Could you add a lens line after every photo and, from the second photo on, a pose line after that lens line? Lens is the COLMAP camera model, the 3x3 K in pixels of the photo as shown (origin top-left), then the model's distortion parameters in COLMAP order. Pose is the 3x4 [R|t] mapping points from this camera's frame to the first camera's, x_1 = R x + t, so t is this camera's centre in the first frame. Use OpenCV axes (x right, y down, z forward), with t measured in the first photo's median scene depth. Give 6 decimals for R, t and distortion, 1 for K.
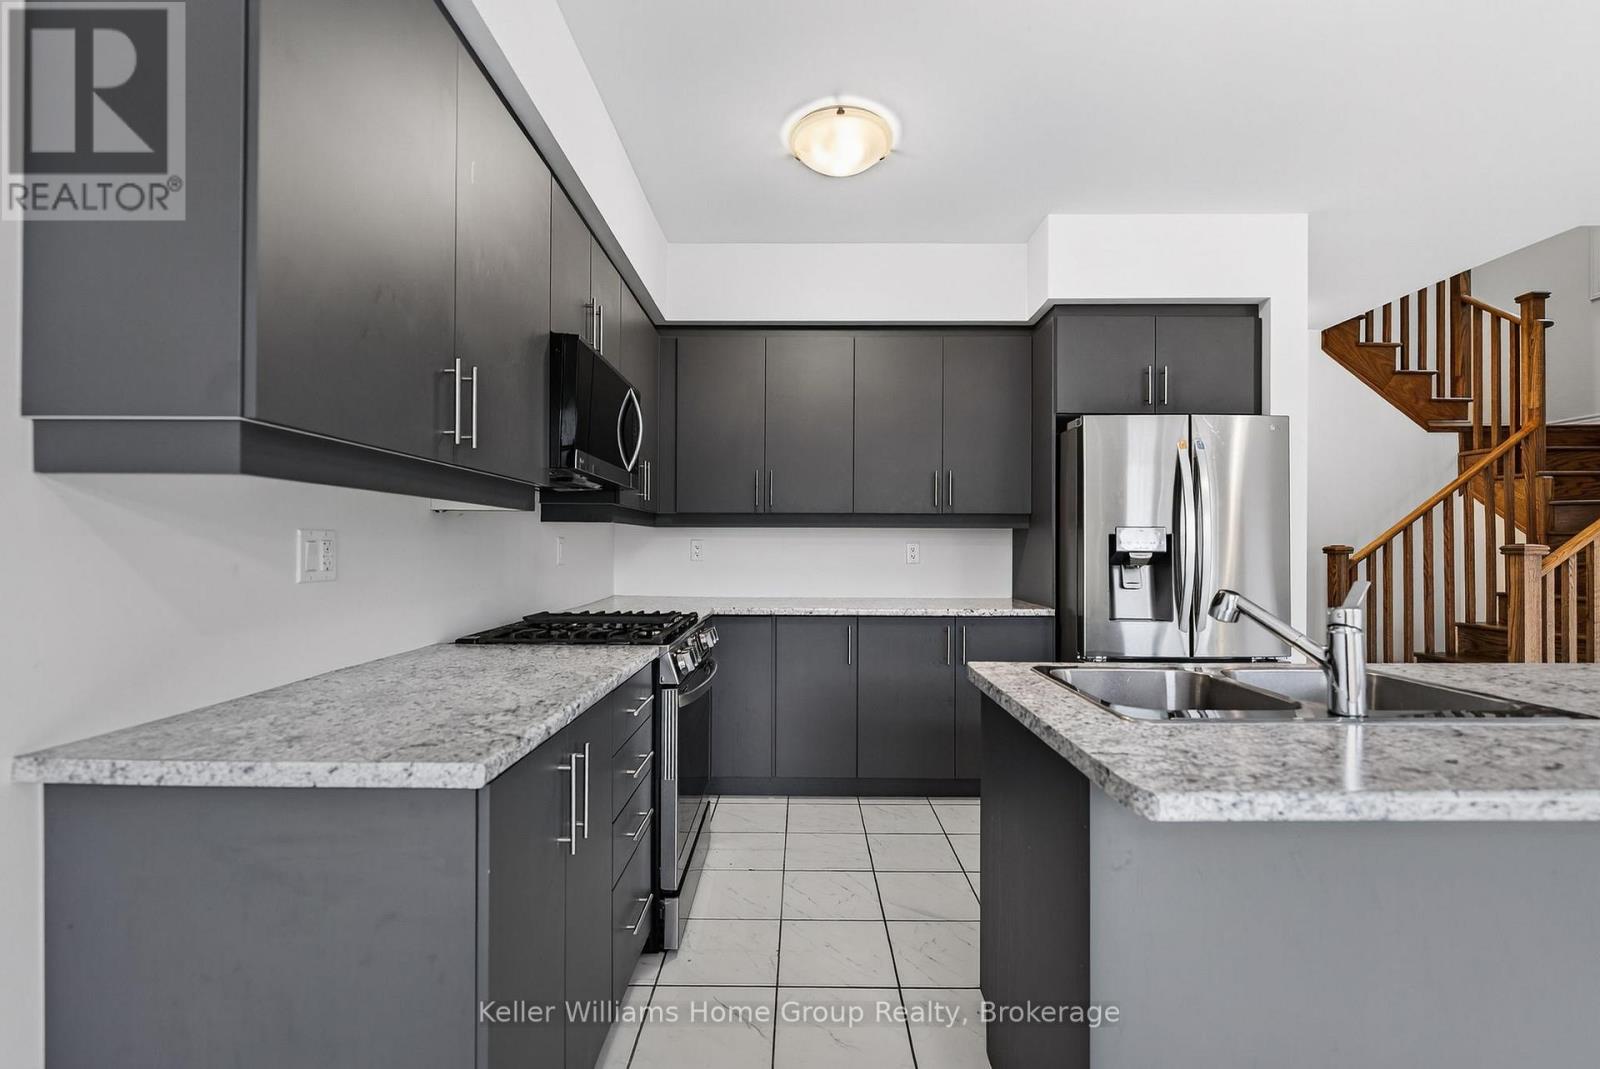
lens RADIAL K [[688.8, 0, 796.1], [0, 688.8, 543.5], [0, 0, 1]] dist [-0.003422, -0.000038]
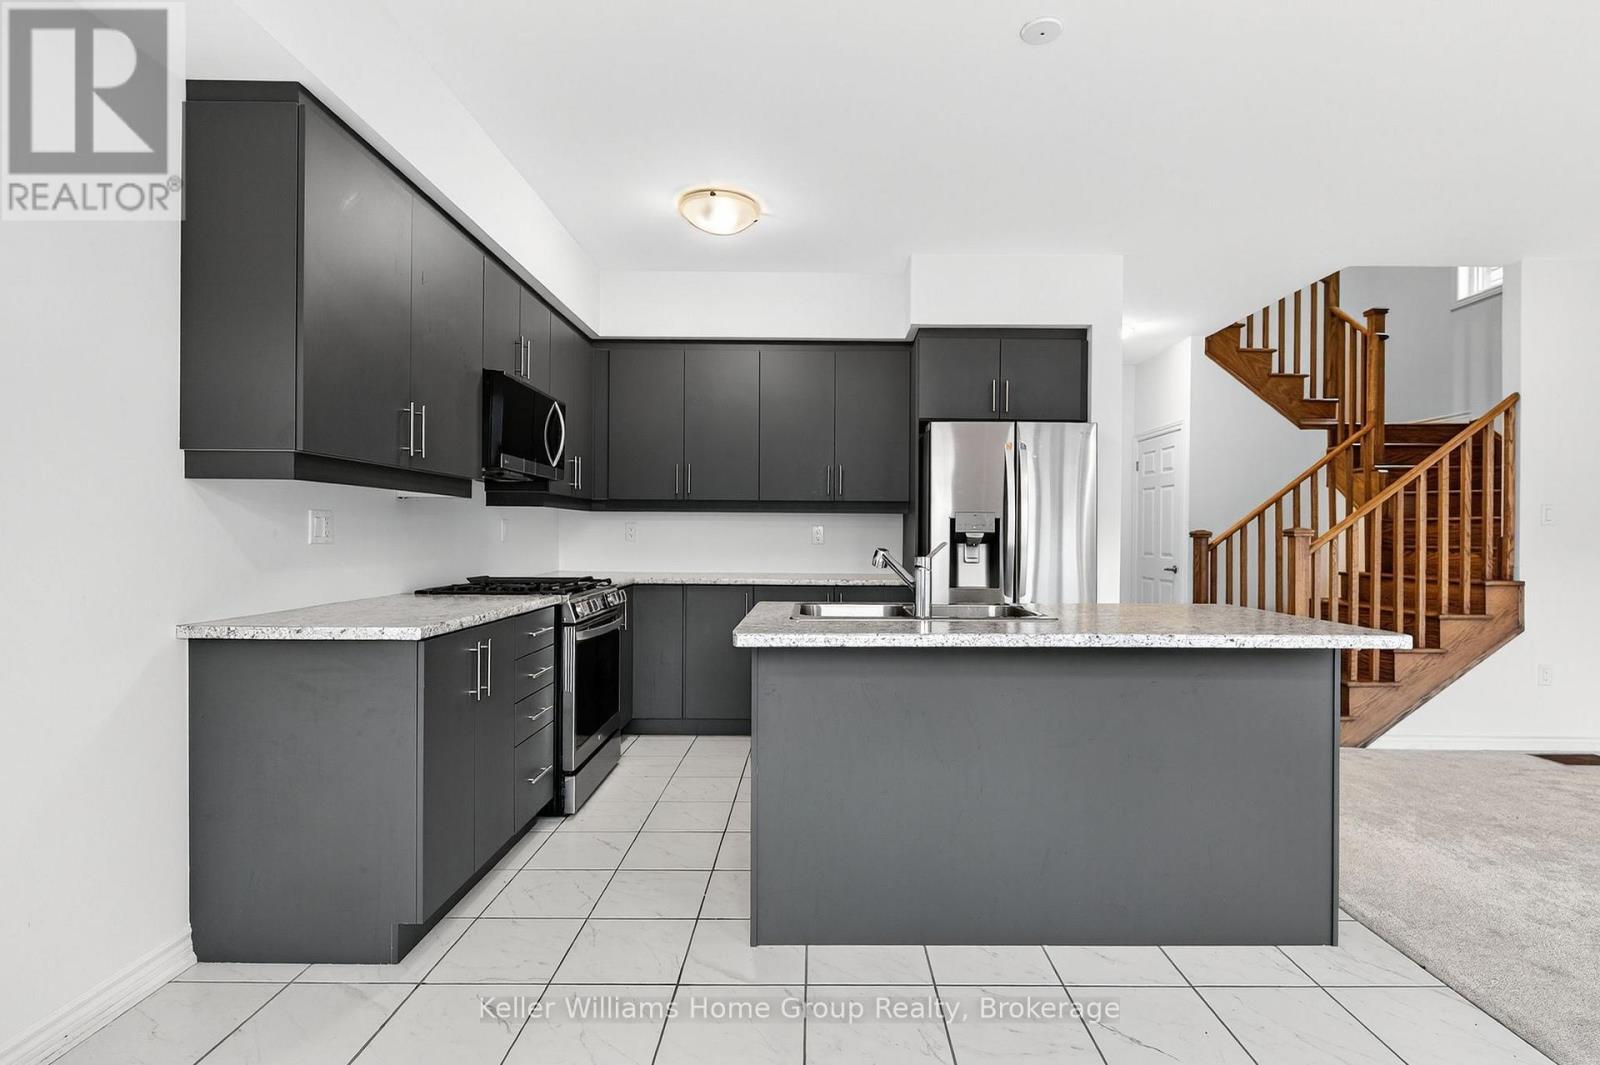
lens RADIAL K [[767.2, 0, 823.3], [0, 767.2, 539.7], [0, 0, 1]] dist [0.001888, 0.000265]
pose [[0.999882, 0.003419, 0.014961, 0.195022], [-0.003552, 0.999954, 0.008888, 0.012715], [-0.014930, -0.008941, 0.999849, -0.355241]]
